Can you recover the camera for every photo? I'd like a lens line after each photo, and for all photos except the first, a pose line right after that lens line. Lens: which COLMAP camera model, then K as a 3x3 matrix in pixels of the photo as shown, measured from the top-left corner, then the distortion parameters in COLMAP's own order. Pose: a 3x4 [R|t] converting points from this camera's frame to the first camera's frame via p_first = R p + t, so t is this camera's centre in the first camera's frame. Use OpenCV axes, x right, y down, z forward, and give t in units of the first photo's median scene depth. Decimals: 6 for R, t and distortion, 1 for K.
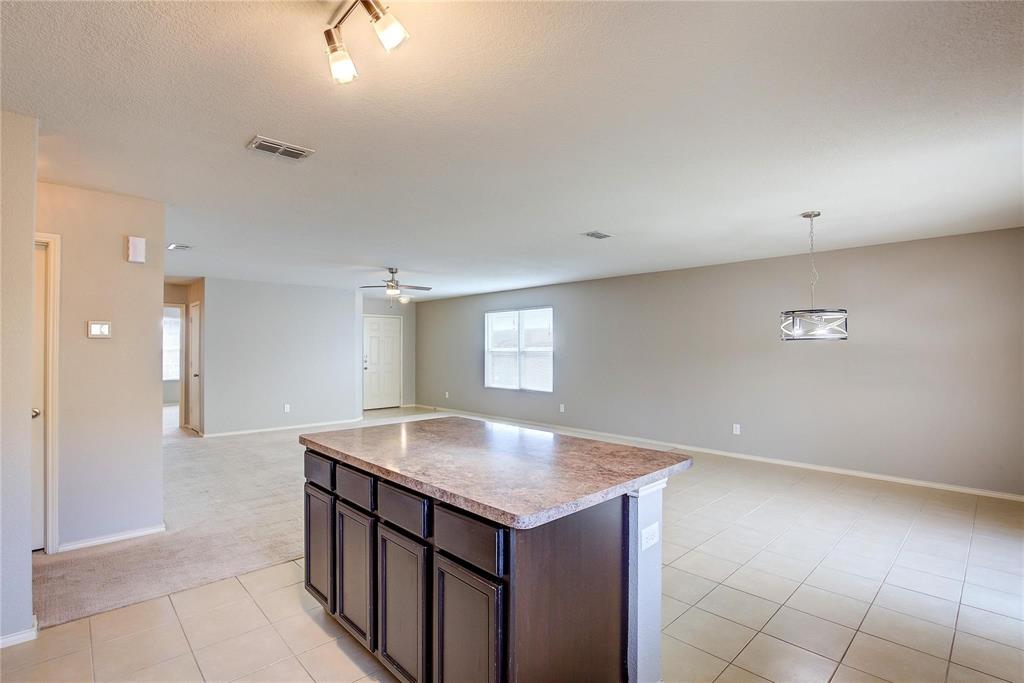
lens RADIAL K [[481.5, 0, 512.0], [0, 481.5, 341.5], [0, 0, 1]] dist [-0.028099, -0.000121]
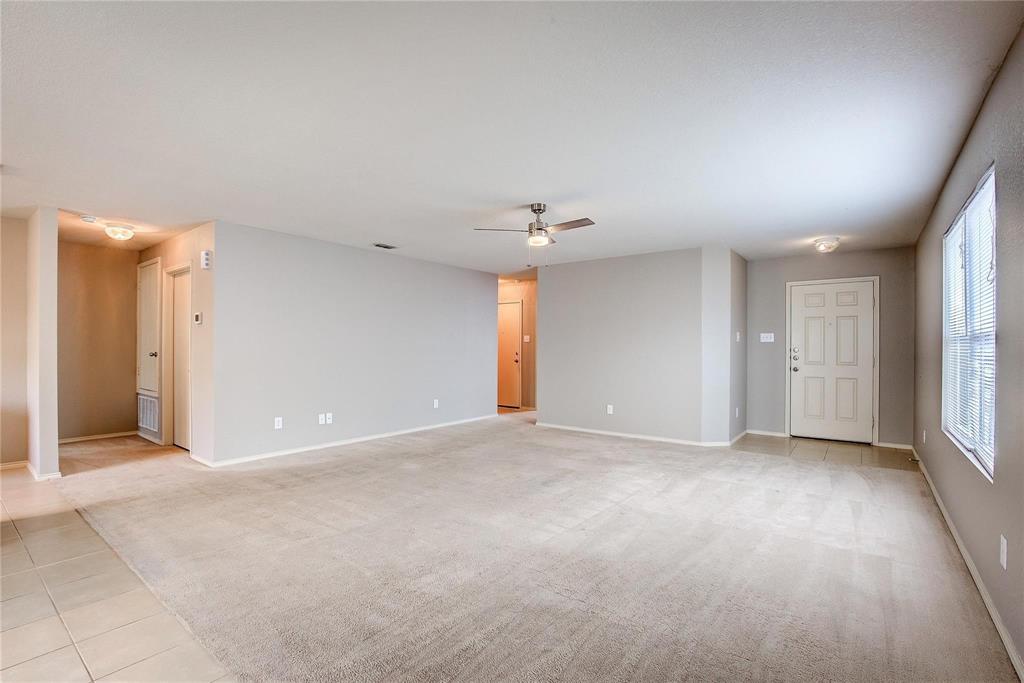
lens RADIAL K [[469.5, 0, 510.8], [0, 469.5, 345.9], [0, 0, 1]] dist [-0.031274, 0.000078]
pose [[0.159509, -0.000716, -0.987196, 0.291566], [0.008461, 0.999964, 0.000642, 0.028642], [0.987160, -0.008455, 0.159510, 0.698577]]
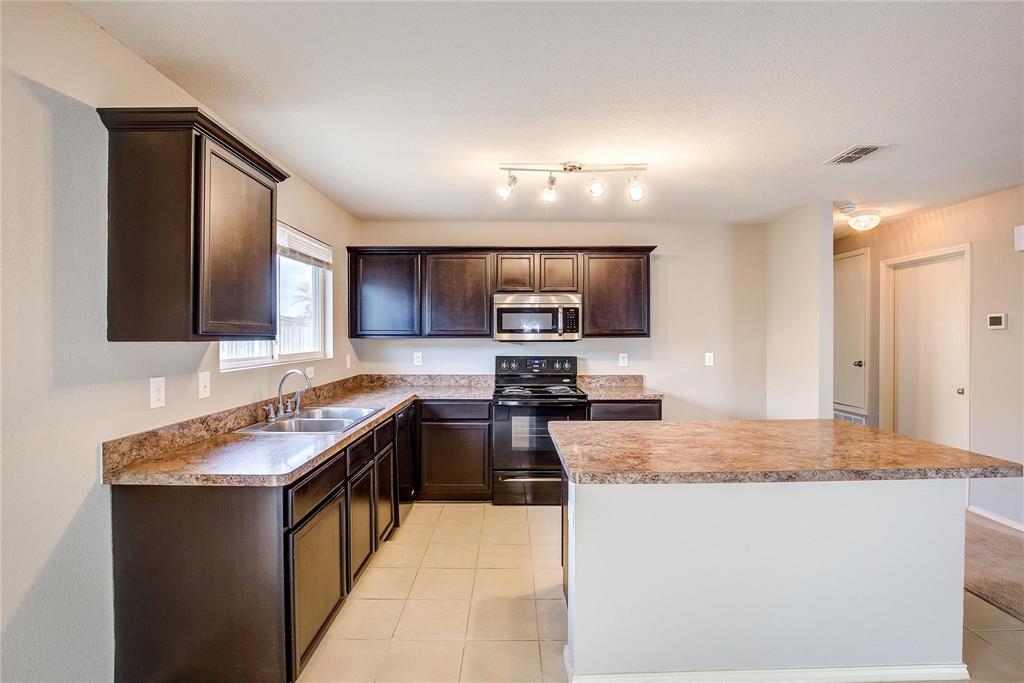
lens RADIAL K [[478.7, 0, 515.2], [0, 478.7, 339.6], [0, 0, 1]] dist [-0.037024, 0.007460]
pose [[-0.680457, 0.005777, -0.732765, 0.256674], [0.011259, 0.999933, -0.002573, 0.003180], [0.732701, -0.010001, -0.680477, 0.365824]]
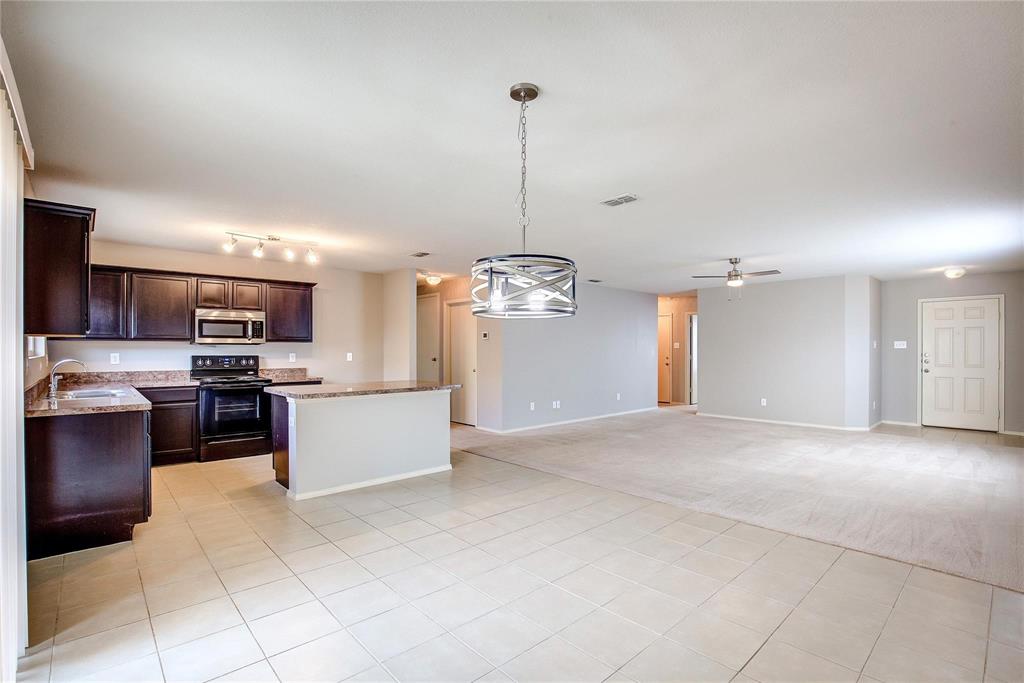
lens RADIAL K [[473.6, 0, 508.8], [0, 473.6, 350.7], [0, 0, 1]] dist [-0.042065, 0.009623]
pose [[-0.019206, 0.002921, -0.999811, 0.552916], [0.013514, 0.999905, 0.002662, 0.017535], [0.999724, -0.013460, -0.019243, 0.462023]]
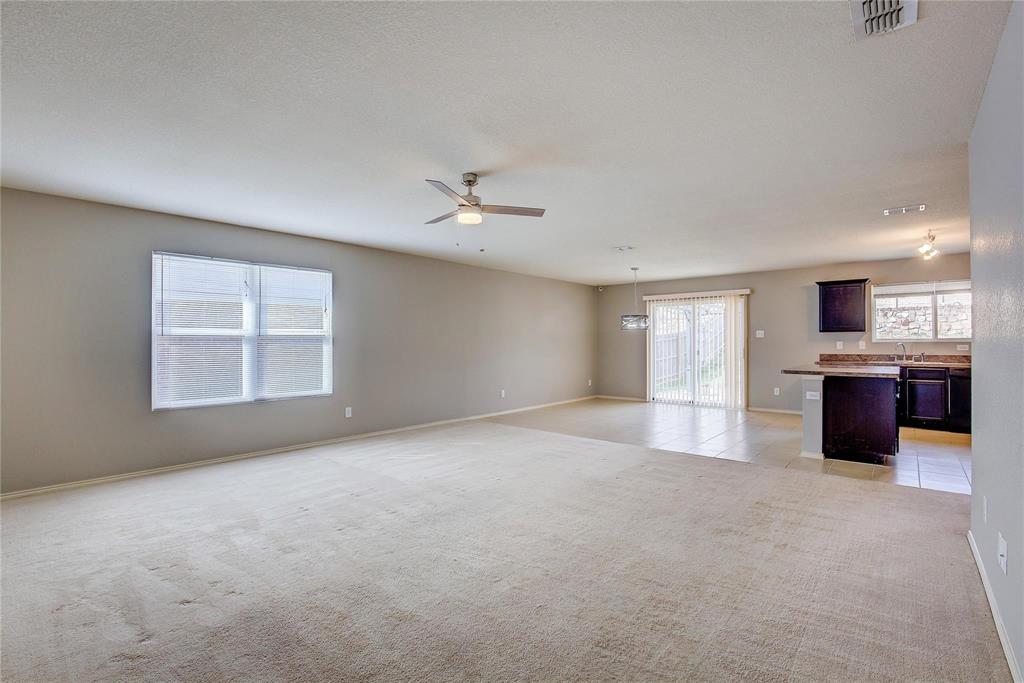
lens RADIAL K [[465.1, 0, 513.6], [0, 465.1, 340.9], [0, 0, 1]] dist [-0.037102, 0.006107]
pose [[-0.102746, 0.003501, 0.994701, -0.622568], [-0.010713, 0.999932, -0.004626, 0.028977], [-0.994650, -0.011132, -0.102701, 0.811123]]
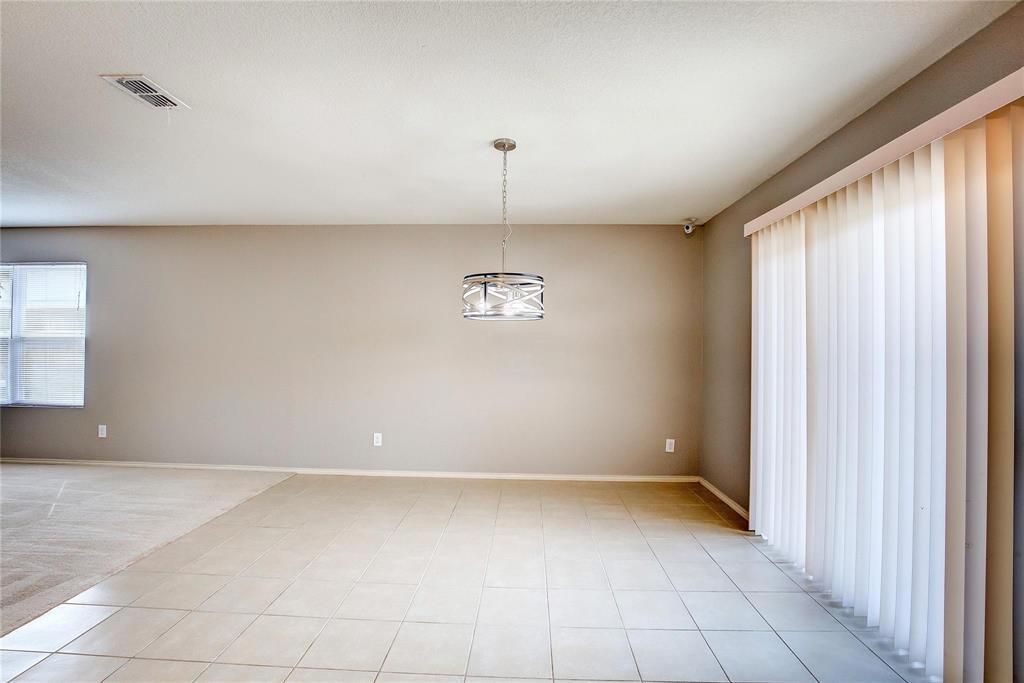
lens RADIAL K [[465.1, 0, 513.6], [0, 465.1, 340.9], [0, 0, 1]] dist [-0.037102, 0.006107]
pose [[0.712185, 0.015715, 0.701816, 0.070416], [-0.020148, 0.999795, -0.001942, 0.014999], [-0.701702, -0.012757, 0.712356, 0.227600]]
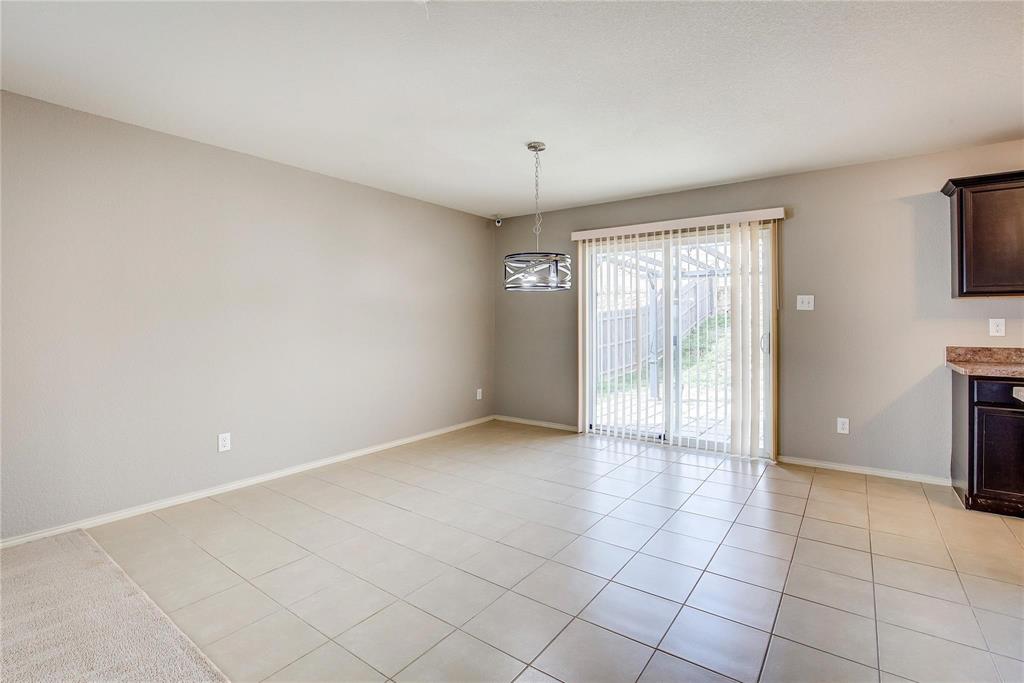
lens RADIAL K [[471.4, 0, 513.8], [0, 471.4, 316.5], [0, 0, 1]] dist [-0.031423, 0.001058]
pose [[-0.186322, 0.008078, 0.982455, -0.100962], [-0.012006, 0.999873, -0.010498, 0.026458], [-0.982415, -0.013752, -0.186202, 0.561987]]
